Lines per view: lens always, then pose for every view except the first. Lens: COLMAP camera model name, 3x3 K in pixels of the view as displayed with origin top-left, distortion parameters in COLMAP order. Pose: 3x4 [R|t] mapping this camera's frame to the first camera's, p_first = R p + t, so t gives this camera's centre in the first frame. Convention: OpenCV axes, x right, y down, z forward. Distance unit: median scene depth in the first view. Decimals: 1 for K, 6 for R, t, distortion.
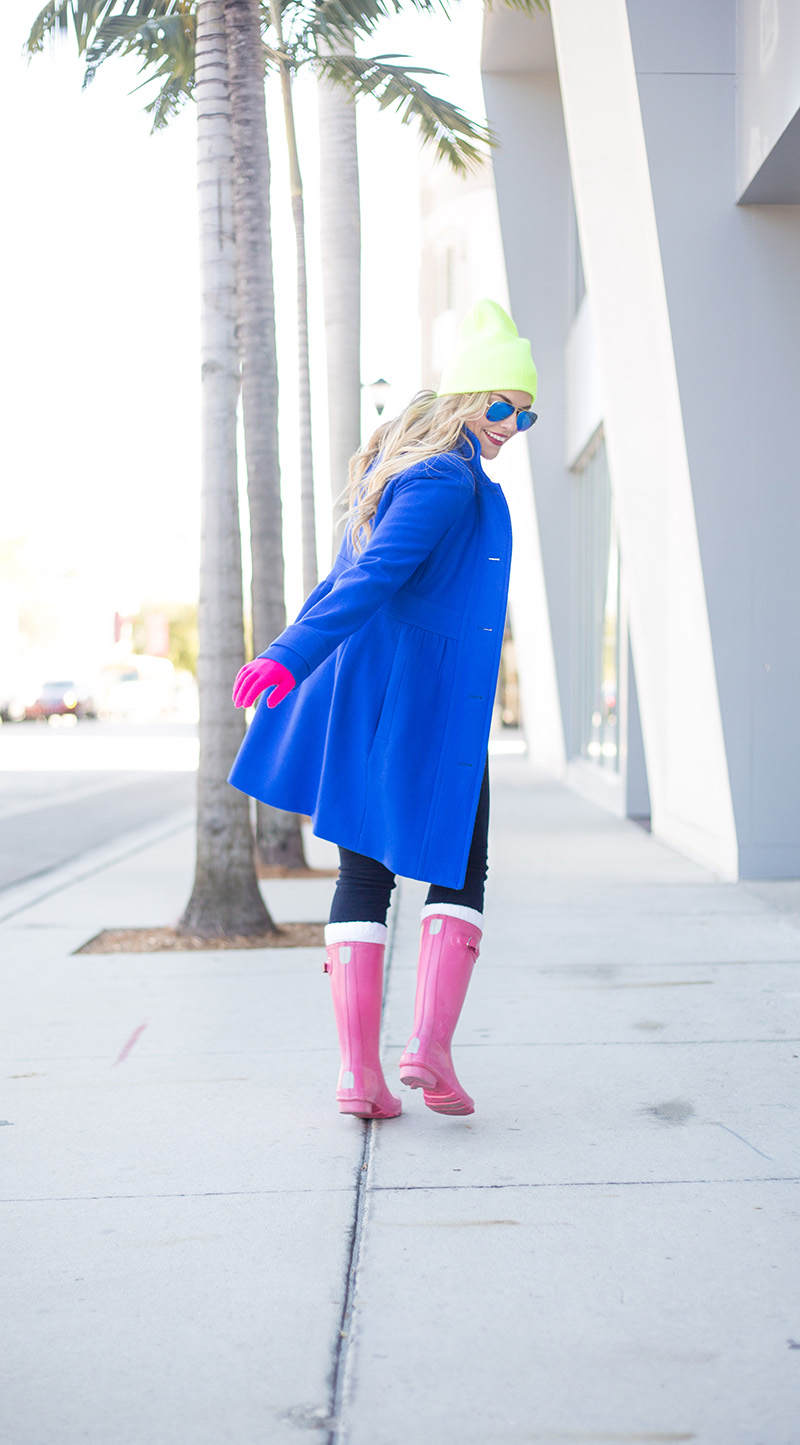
lens RADIAL K [[2271.5, 0, 400.0], [0, 2271.5, 722.5], [0, 0, 1]] dist [-0.117498, 0.045849]
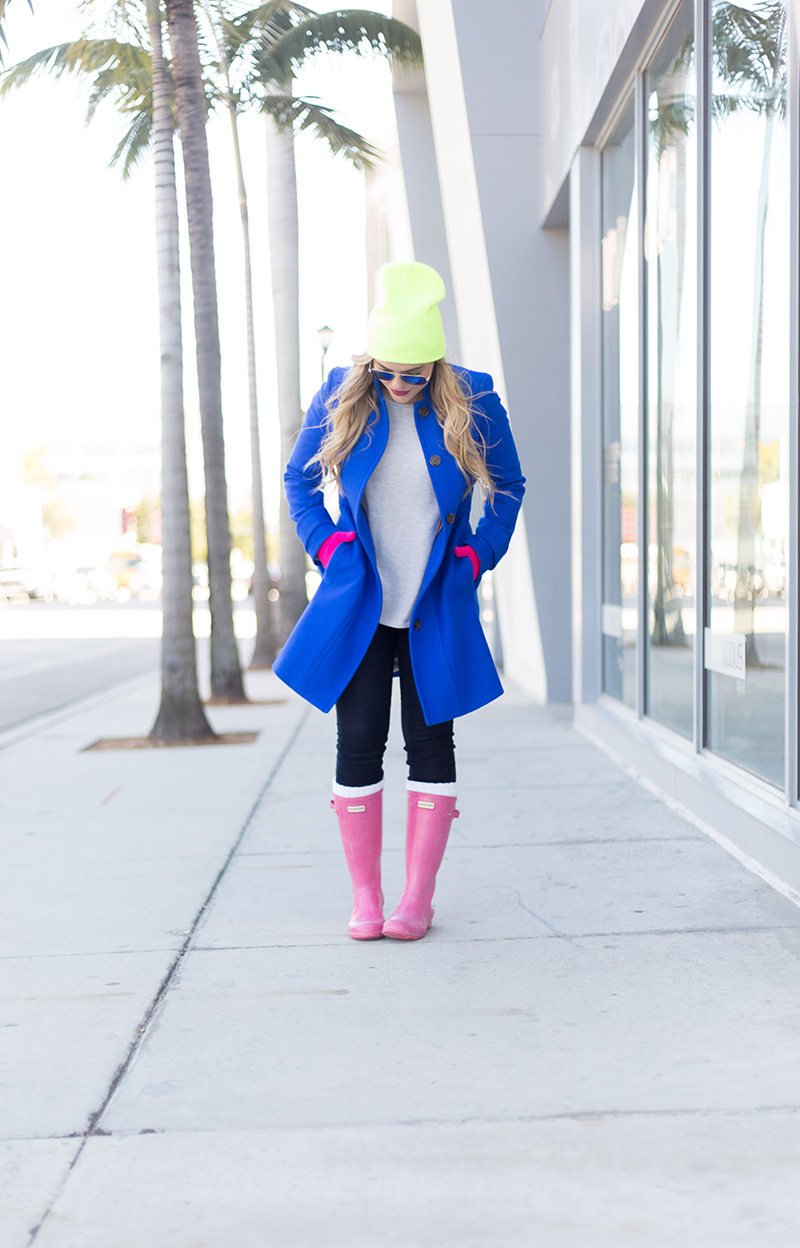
lens RADIAL K [[1930.8, 0, 400.0], [0, 1930.8, 624.0], [0, 0, 1]] dist [-0.001003, 0.073223]
pose [[0.999819, -0.010774, 0.015655, 0.037206], [0.010559, 0.999850, 0.013722, 0.001560], [-0.015800, -0.013554, 0.999783, -0.210616]]
